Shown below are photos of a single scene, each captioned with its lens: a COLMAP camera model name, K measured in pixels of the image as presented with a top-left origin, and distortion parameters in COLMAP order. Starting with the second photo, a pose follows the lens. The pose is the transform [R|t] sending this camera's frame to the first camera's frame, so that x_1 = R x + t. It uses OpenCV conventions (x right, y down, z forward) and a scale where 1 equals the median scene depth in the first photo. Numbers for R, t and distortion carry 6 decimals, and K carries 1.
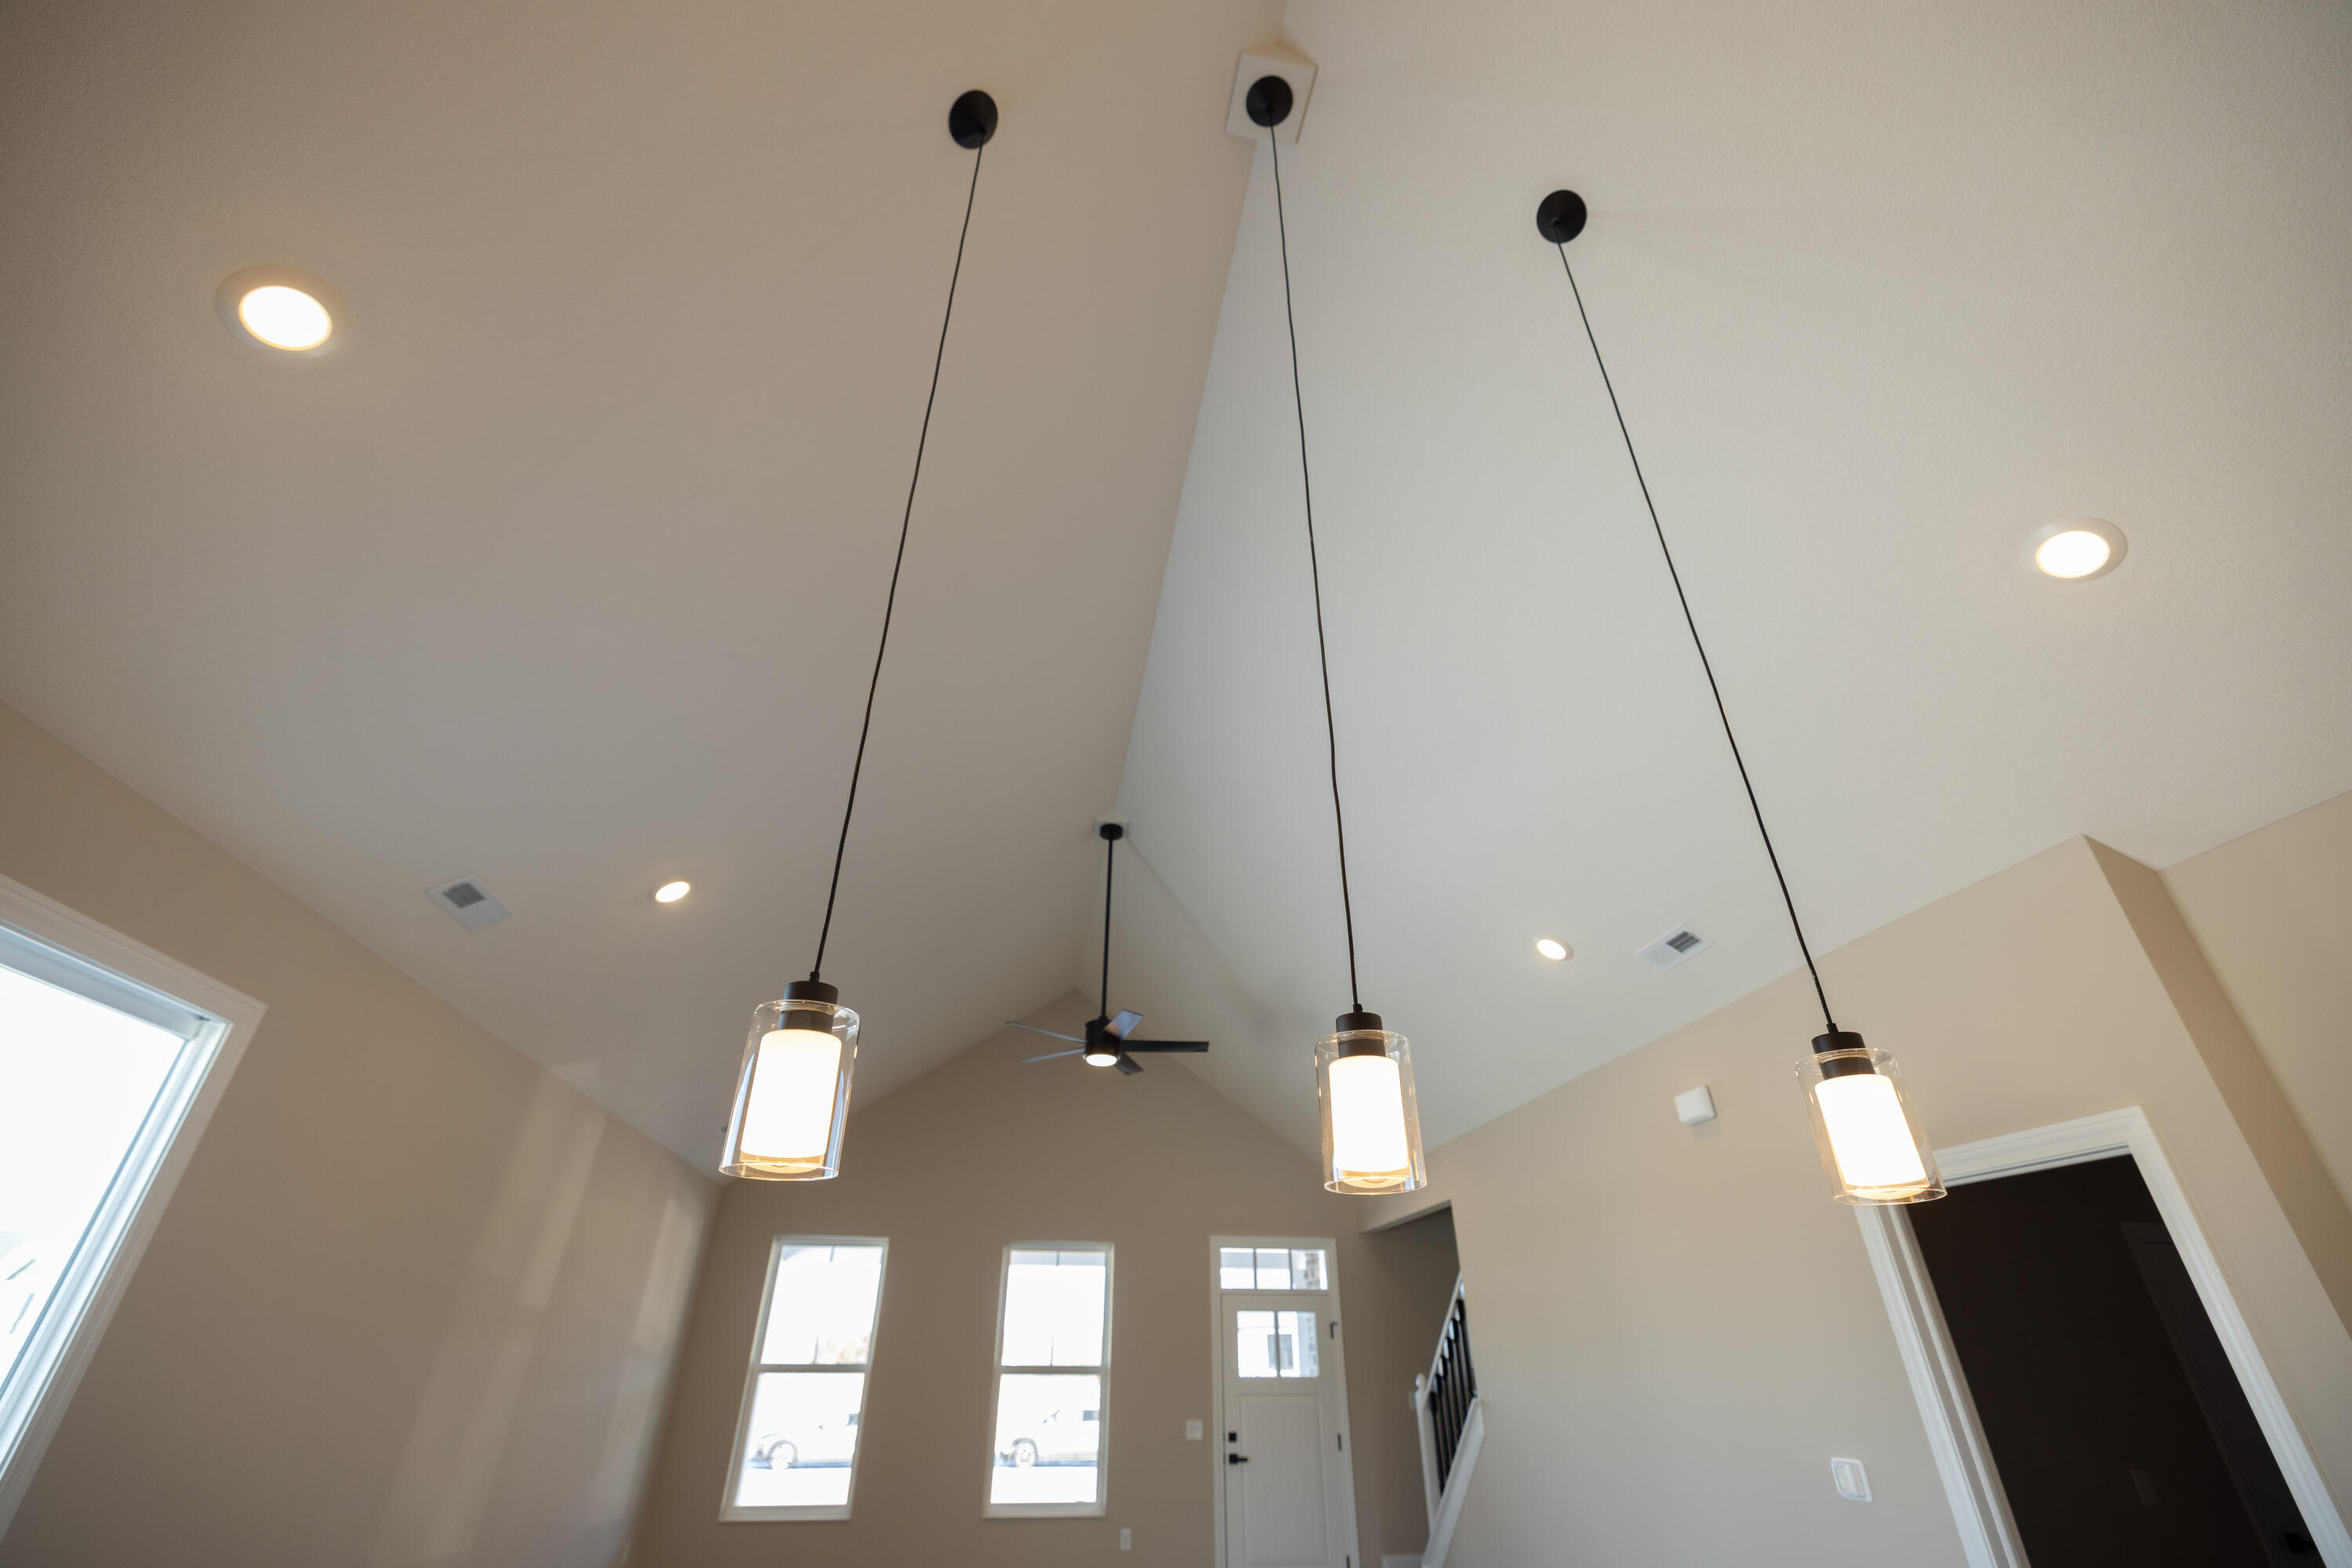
lens RADIAL K [[970.2, 0, 1186.7], [0, 970.2, 783.7], [0, 0, 1]] dist [0.002586, -0.001598]
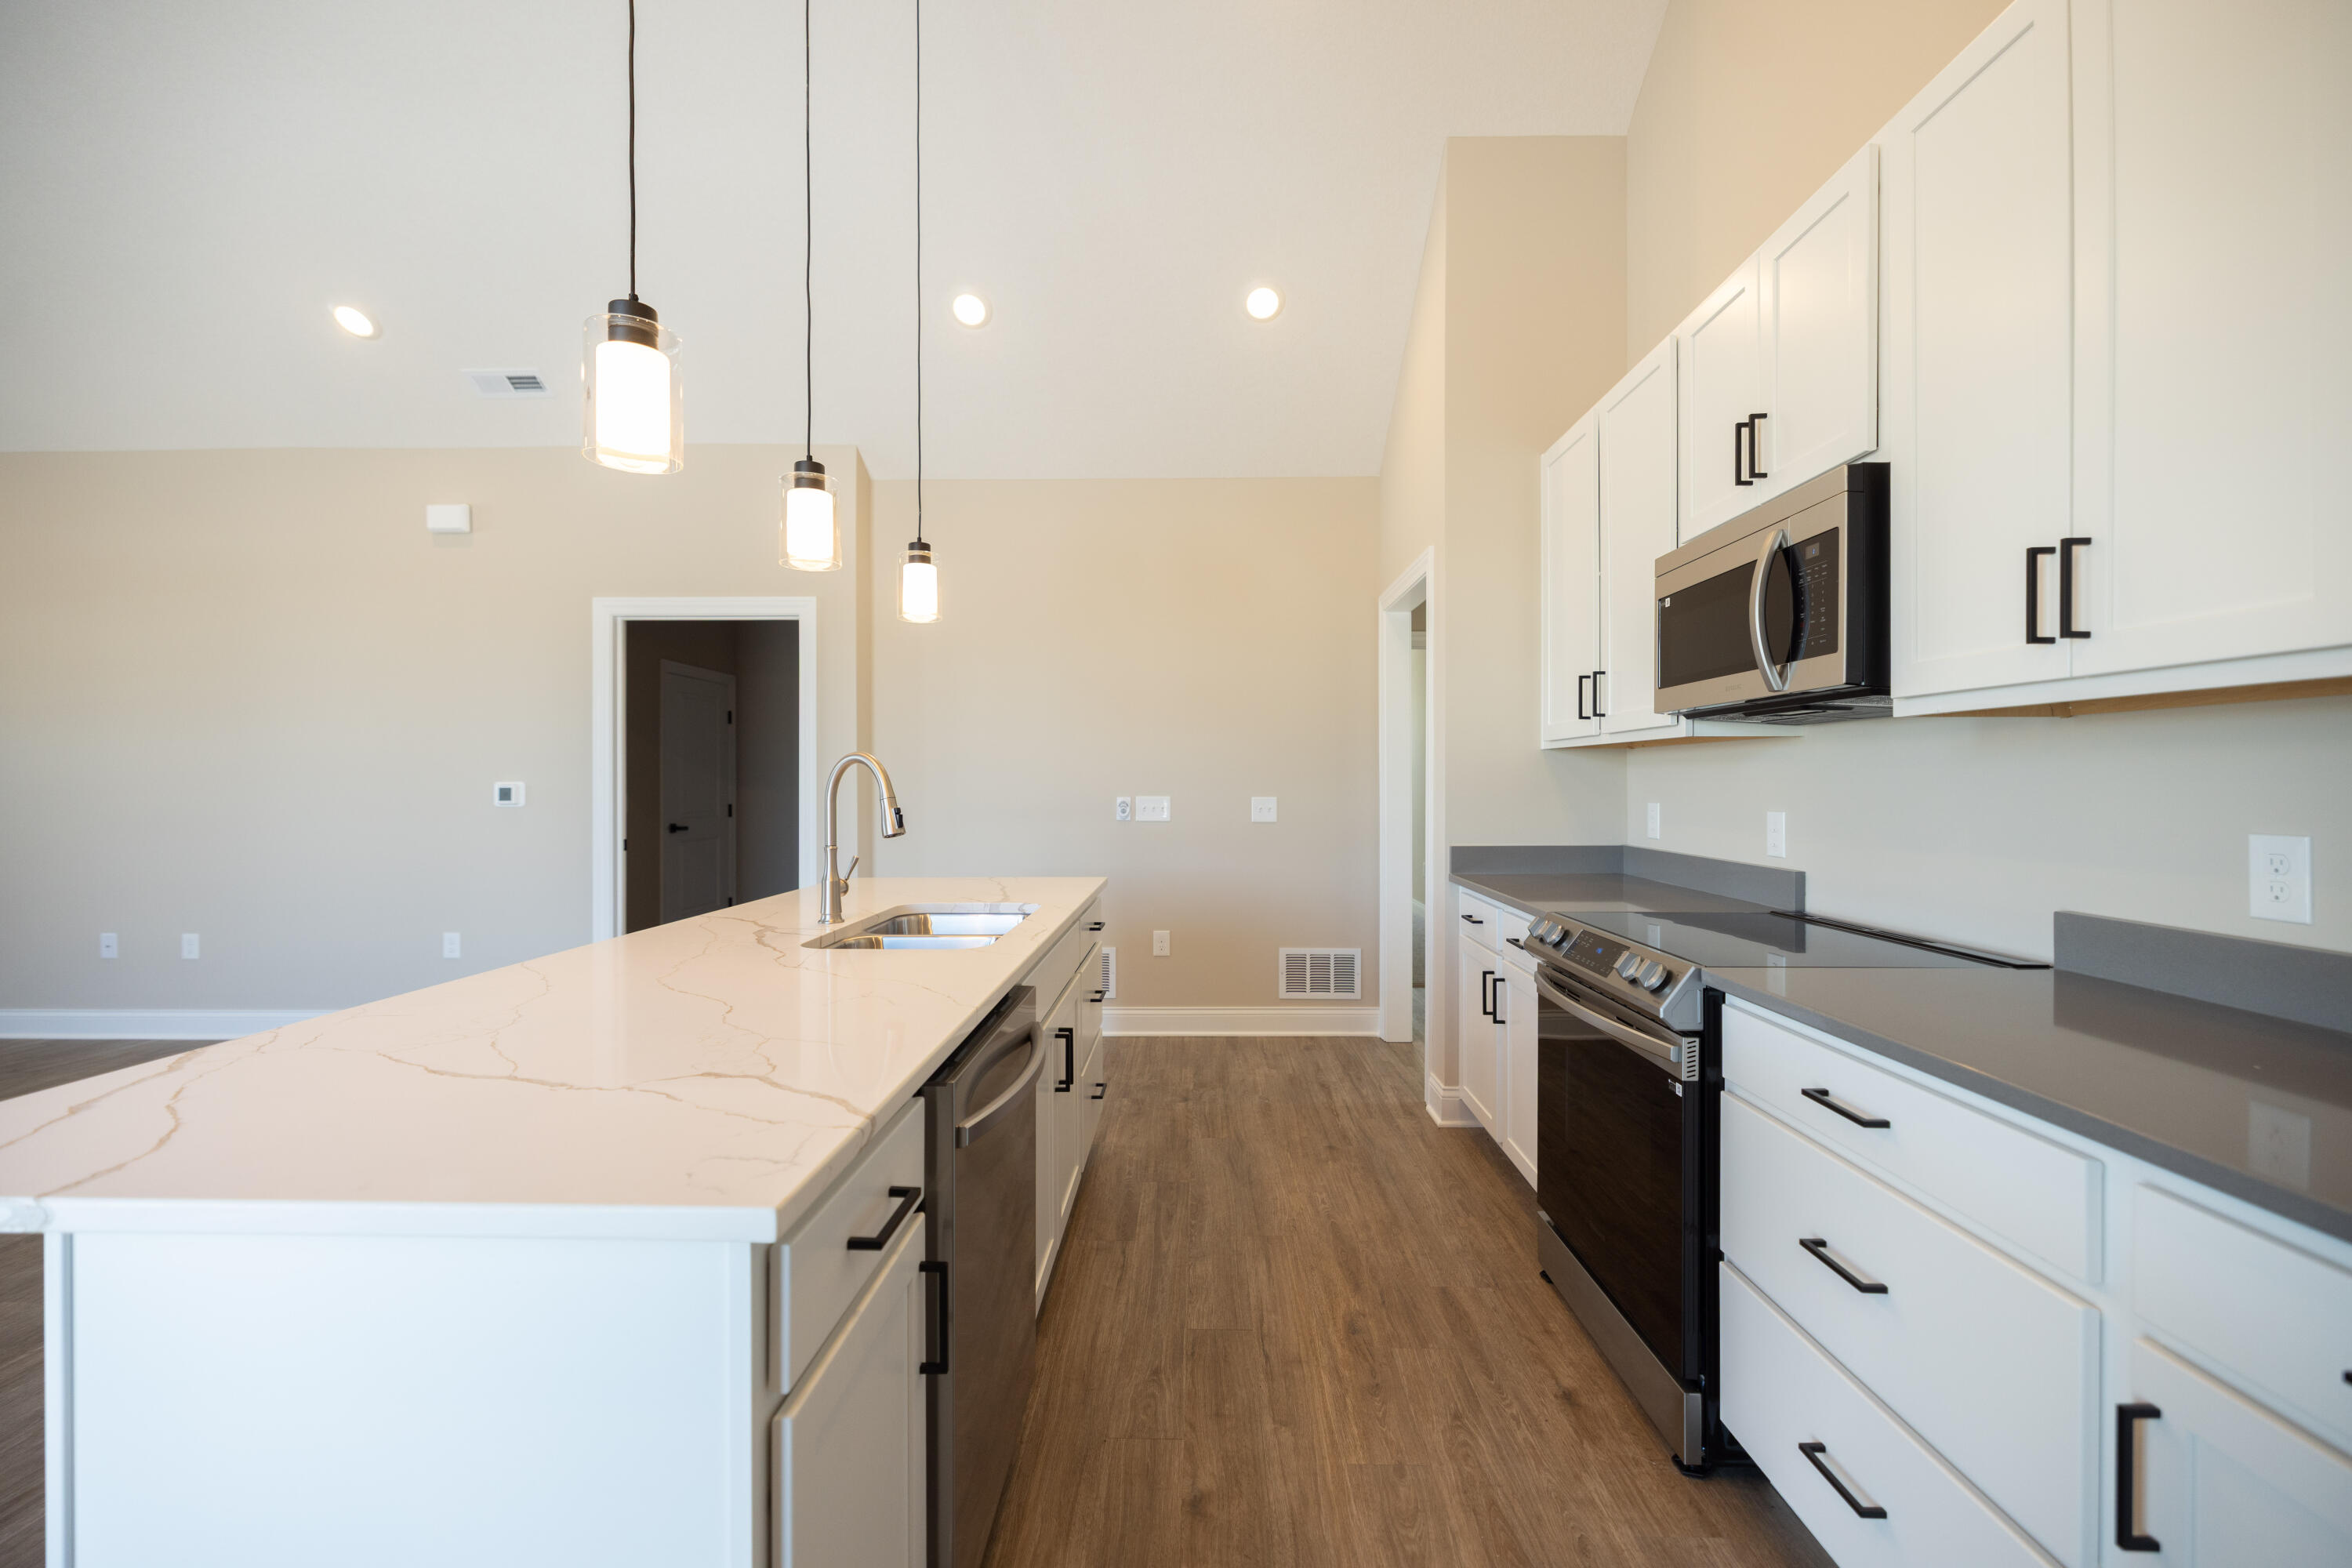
lens RADIAL K [[1001.9, 0, 1156.9], [0, 1001.9, 791.0], [0, 0, 1]] dist [0.000668, -0.000846]
pose [[0.178178, -0.006538, 0.983977, -0.298781], [-0.503000, 0.858850, 0.096789, 0.059221], [-0.845721, -0.512186, 0.149739, 0.004426]]
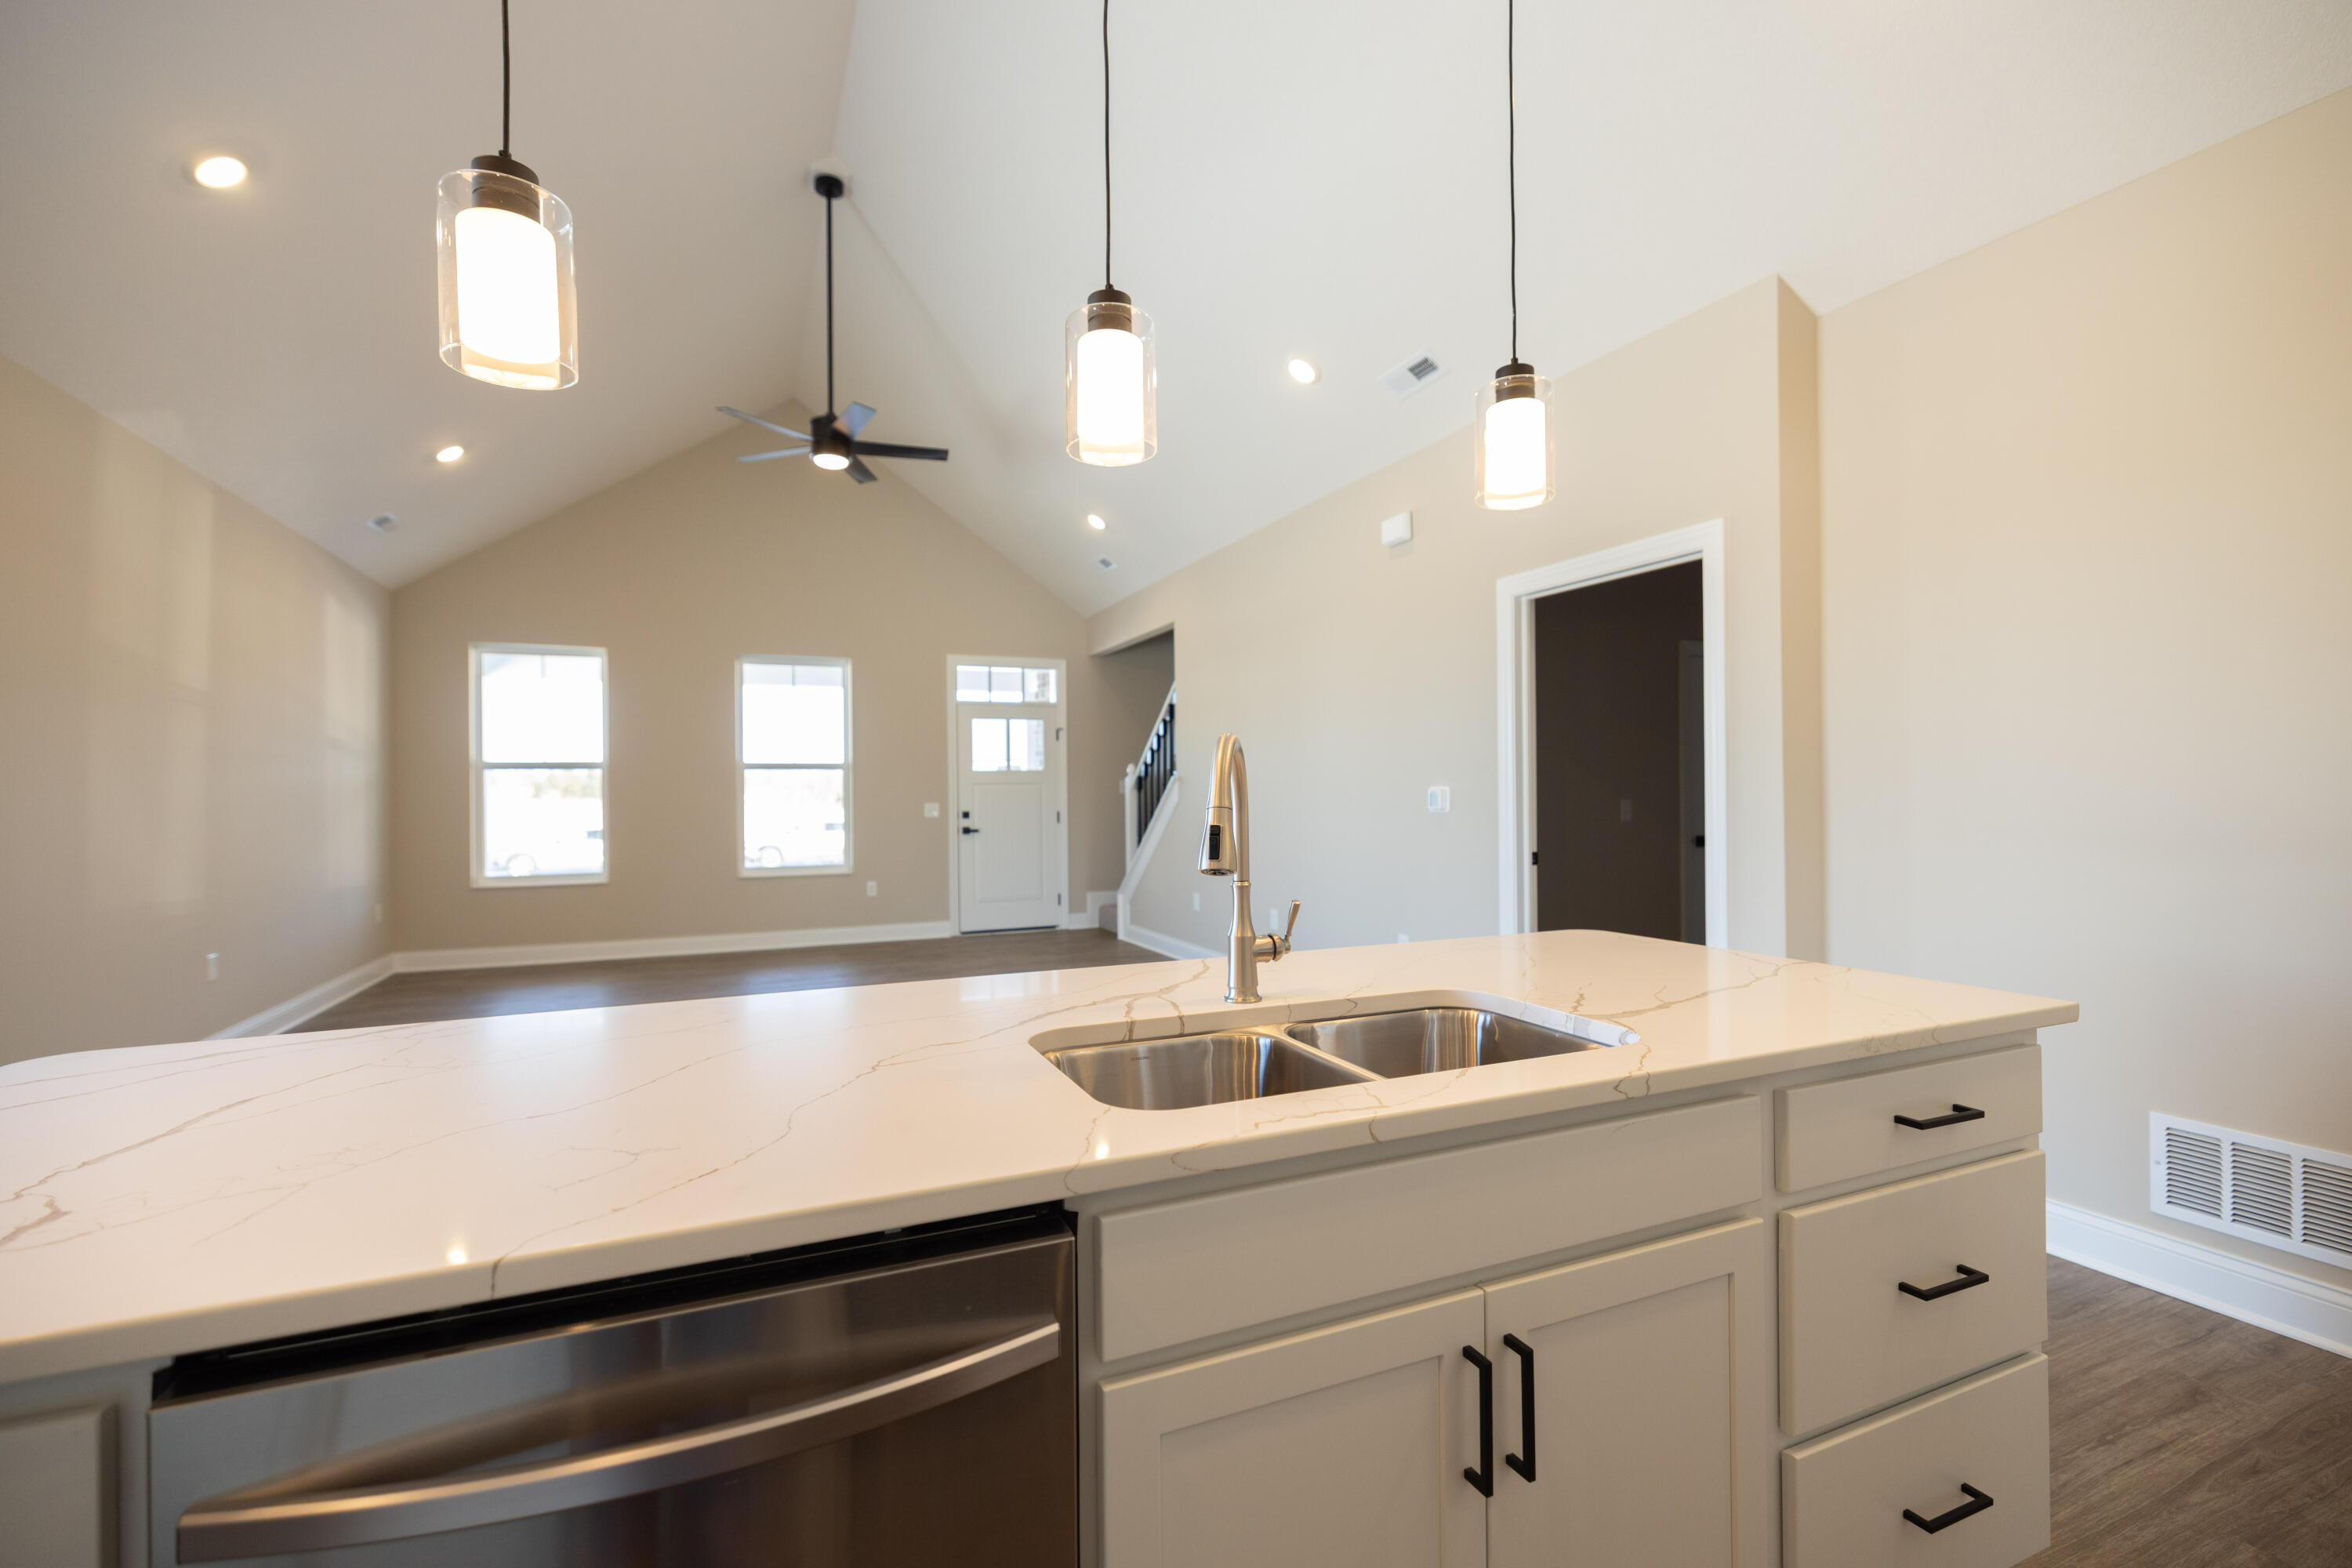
lens RADIAL K [[1001.9, 0, 1180.6], [0, 1001.9, 785.9], [0, 0, 1]] dist [0.000668, -0.000846]
pose [[0.968165, -0.004971, 0.250265, -0.004080], [-0.122205, 0.863170, 0.489901, 0.035682], [-0.218457, -0.504889, 0.835083, -0.036857]]
